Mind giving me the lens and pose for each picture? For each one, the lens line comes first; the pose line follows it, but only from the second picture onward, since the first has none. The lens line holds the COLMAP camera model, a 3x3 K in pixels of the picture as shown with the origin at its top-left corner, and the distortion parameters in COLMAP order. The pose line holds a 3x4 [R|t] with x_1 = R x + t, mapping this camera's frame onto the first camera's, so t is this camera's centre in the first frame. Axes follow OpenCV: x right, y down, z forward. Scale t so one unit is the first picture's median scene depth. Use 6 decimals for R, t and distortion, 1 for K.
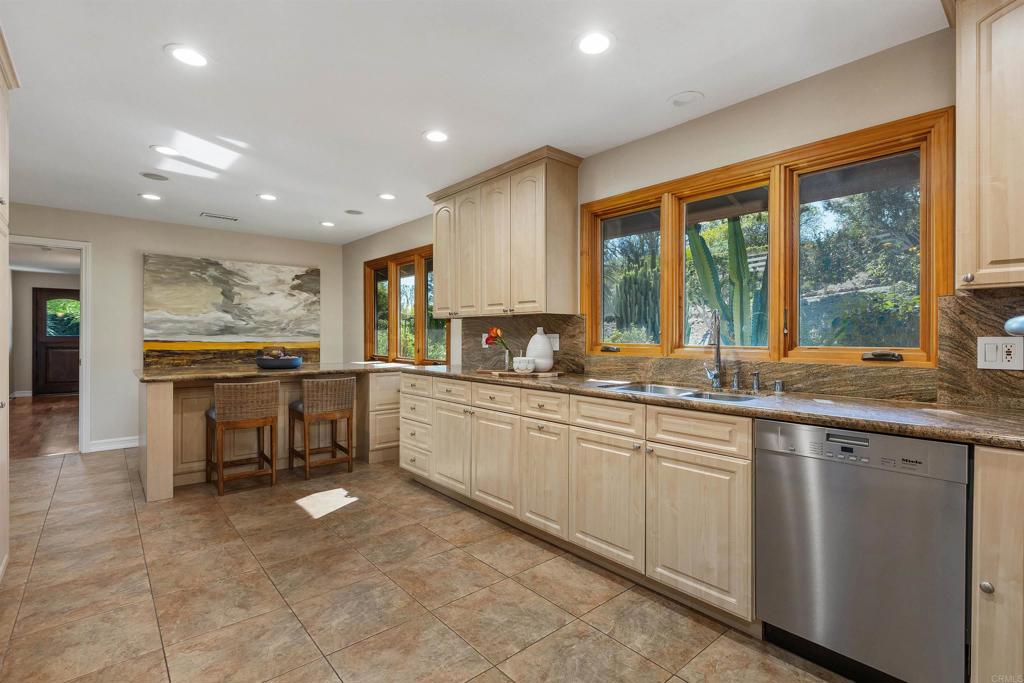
lens RADIAL K [[476.3, 0, 522.1], [0, 476.3, 333.1], [0, 0, 1]] dist [-0.000675, 0.000146]
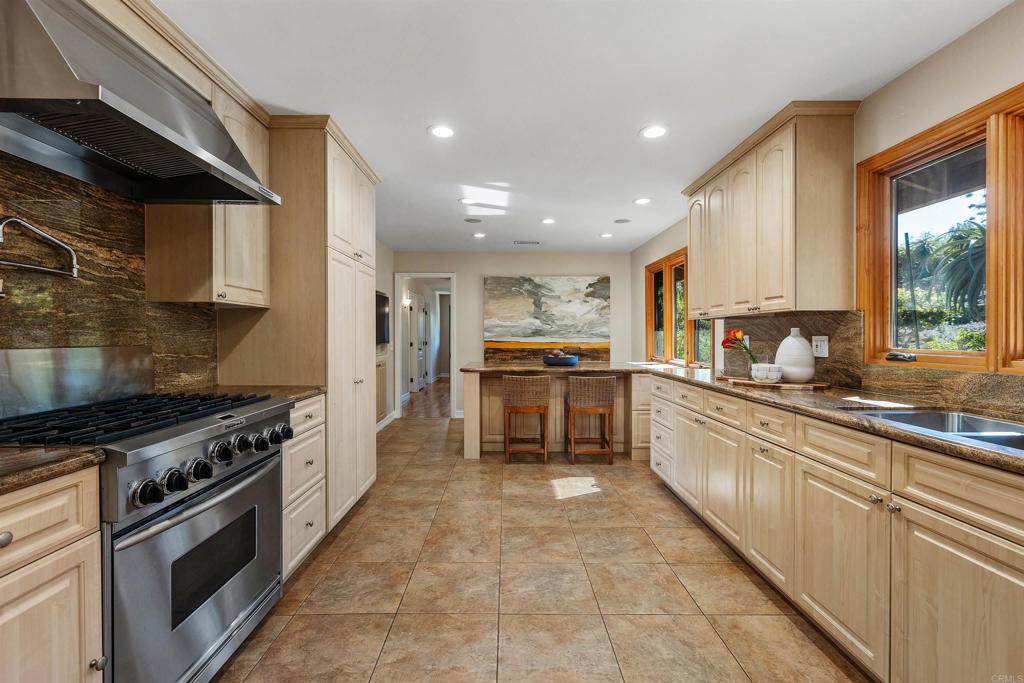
lens RADIAL K [[458.4, 0, 510.9], [0, 458.4, 334.7], [0, 0, 1]] dist [0.003962, -0.000737]
pose [[0.750459, -0.003921, -0.660905, 0.171441], [0.006054, 0.999981, 0.000942, -0.003742], [0.660889, -0.004708, 0.750469, 0.084879]]
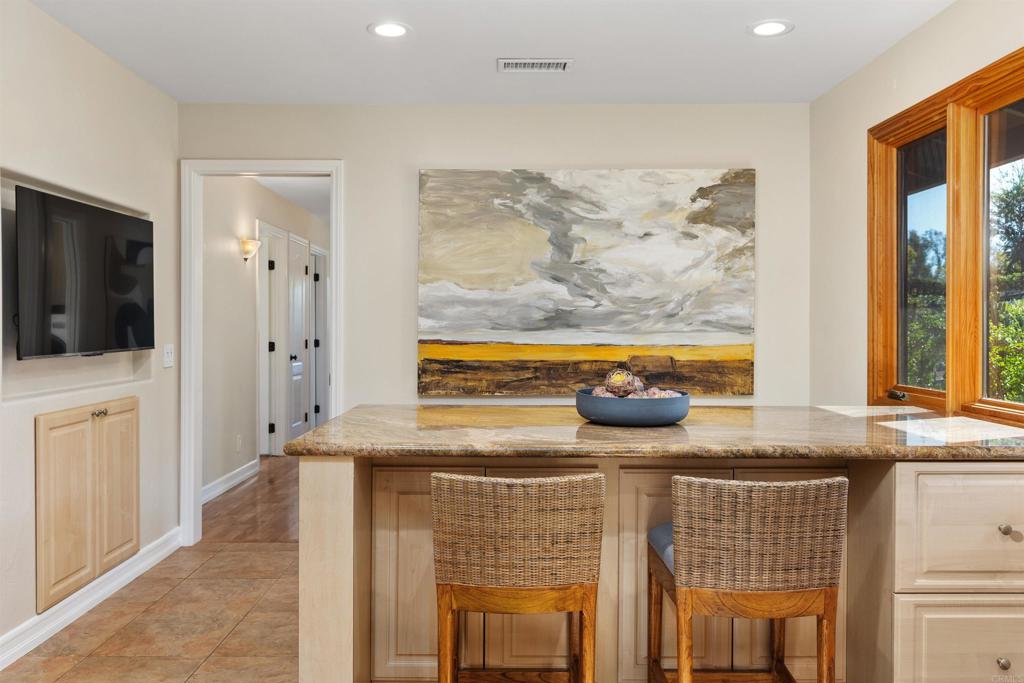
lens RADIAL K [[784.7, 0, 504.6], [0, 784.7, 342.8], [0, 0, 1]] dist [0.011992, -0.003376]
pose [[0.740240, 0.012710, -0.672223, -0.206294], [0.005018, 0.999689, 0.024428, -0.002966], [0.672324, -0.021455, 0.739946, 0.571466]]
